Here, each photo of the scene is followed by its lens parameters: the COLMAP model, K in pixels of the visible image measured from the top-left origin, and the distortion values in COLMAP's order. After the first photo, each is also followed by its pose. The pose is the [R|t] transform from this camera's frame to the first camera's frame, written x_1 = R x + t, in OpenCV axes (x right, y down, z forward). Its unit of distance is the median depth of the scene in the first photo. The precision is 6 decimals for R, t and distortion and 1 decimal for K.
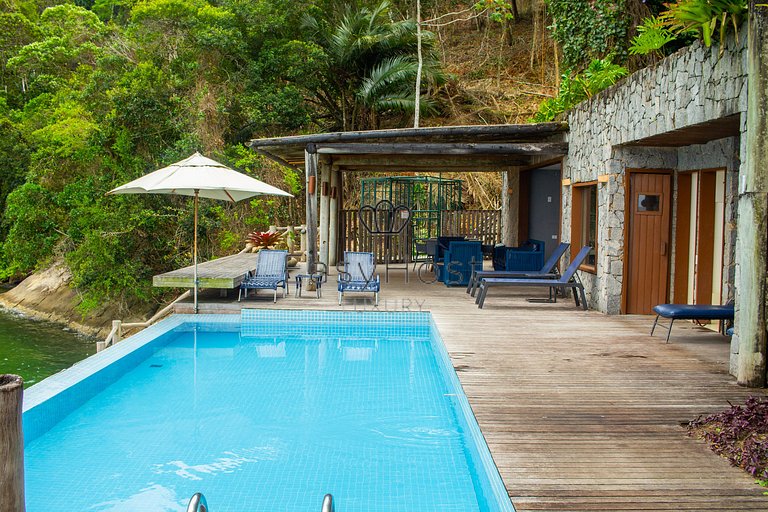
lens RADIAL K [[855.4, 0, 384.0], [0, 855.4, 256.0], [0, 0, 1]] dist [-0.130967, 0.144375]
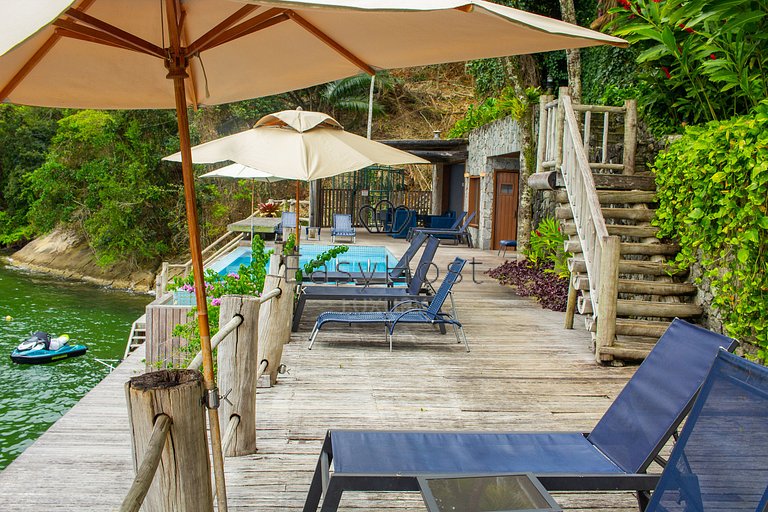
lens RADIAL K [[855.4, 0, 384.0], [0, 855.4, 256.0], [0, 0, 1]] dist [-0.130967, 0.144375]
pose [[0.997613, 0.015486, 0.067295, -0.028551], [-0.017039, 0.999600, 0.022574, 0.018264], [-0.066919, -0.023667, 0.997478, -0.329839]]
